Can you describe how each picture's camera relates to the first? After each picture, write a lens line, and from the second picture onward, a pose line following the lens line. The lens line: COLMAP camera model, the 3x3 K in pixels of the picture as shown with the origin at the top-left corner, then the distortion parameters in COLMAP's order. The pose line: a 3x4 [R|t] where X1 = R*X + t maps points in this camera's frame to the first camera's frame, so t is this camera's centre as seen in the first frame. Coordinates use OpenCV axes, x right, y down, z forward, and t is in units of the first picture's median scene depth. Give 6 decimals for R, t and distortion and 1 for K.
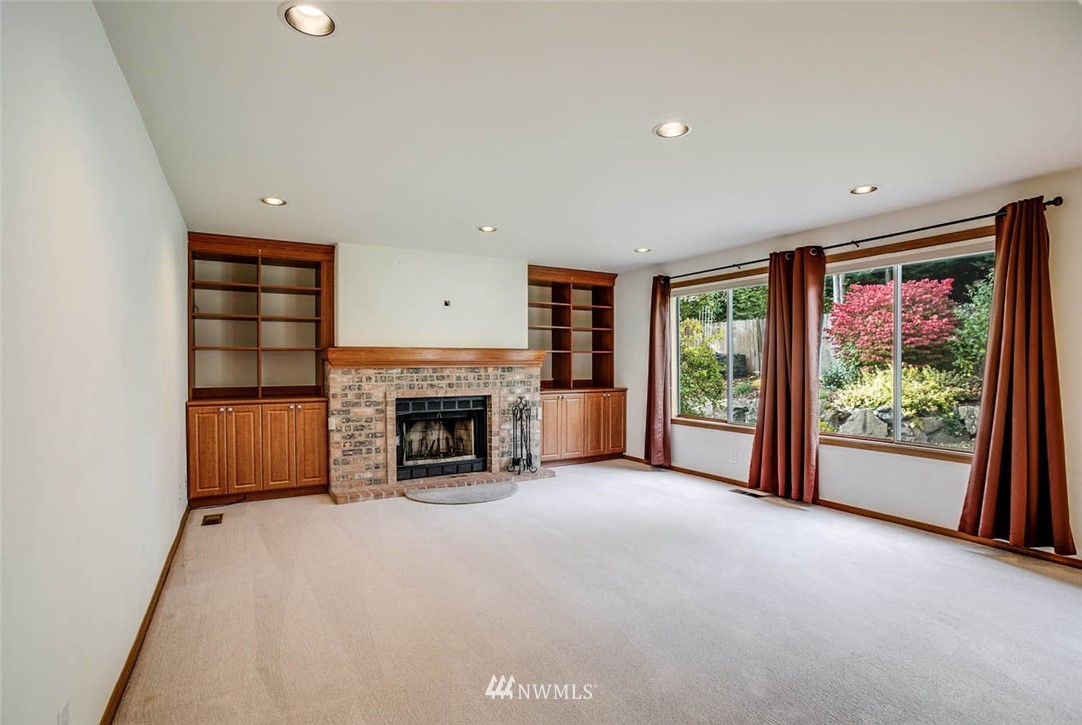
lens RADIAL K [[524.6, 0, 534.1], [0, 524.6, 361.9], [0, 0, 1]] dist [-0.054515, 0.026653]
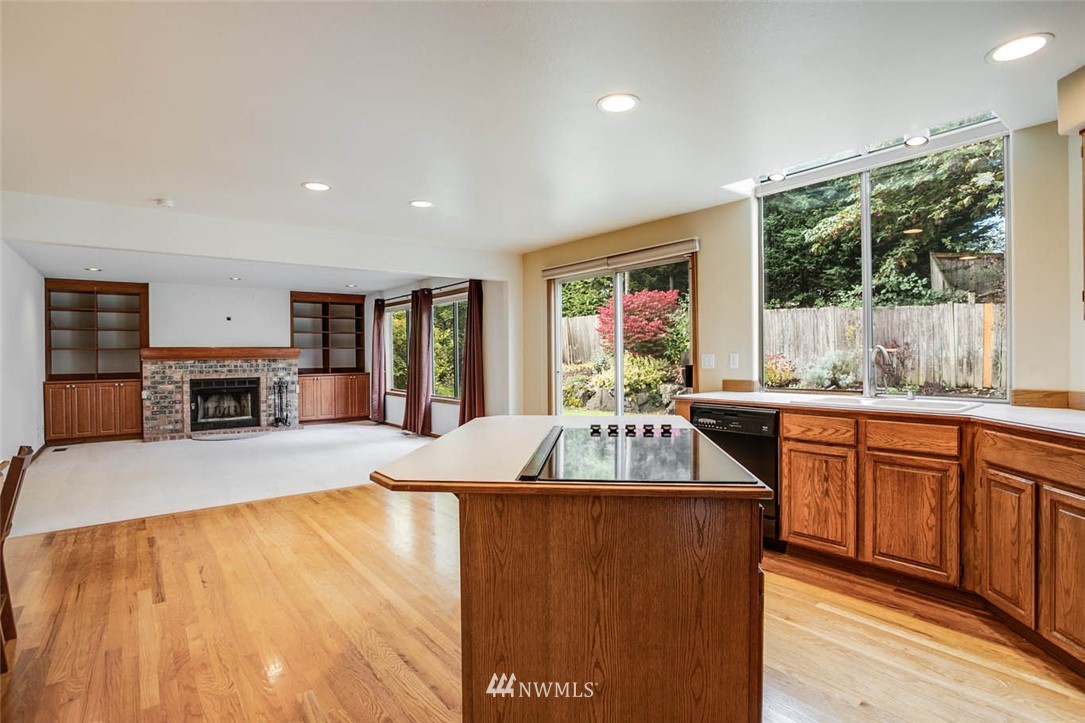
lens RADIAL K [[535.1, 0, 536.0], [0, 535.1, 351.0], [0, 0, 1]] dist [-0.084135, 0.040275]
pose [[0.990396, -0.006559, 0.138104, 0.531585], [0.007078, 0.999970, -0.003266, -0.003307], [-0.138078, 0.004212, 0.990412, -0.676152]]
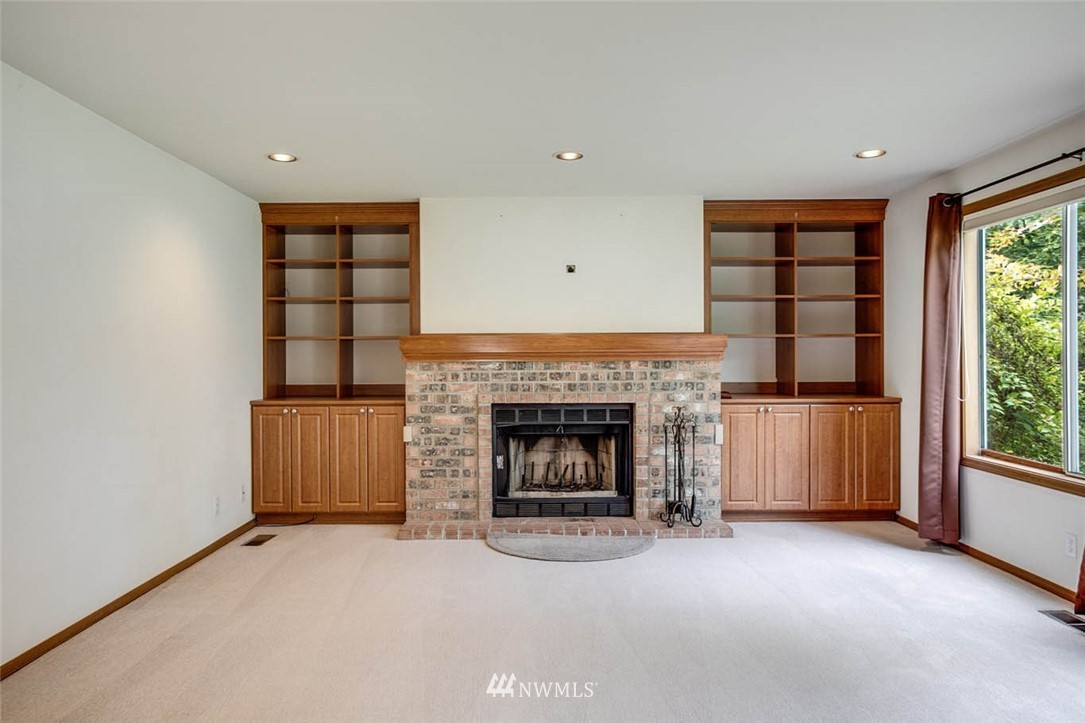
lens RADIAL K [[733.4, 0, 542.5], [0, 733.4, 361.5], [0, 0, 1]] dist [0.000517, 0.001146]
pose [[0.868262, 0.002125, -0.496101, 0.286202], [0.003745, 0.999934, 0.010837, 0.000352], [0.496092, -0.011267, 0.868197, 0.140465]]
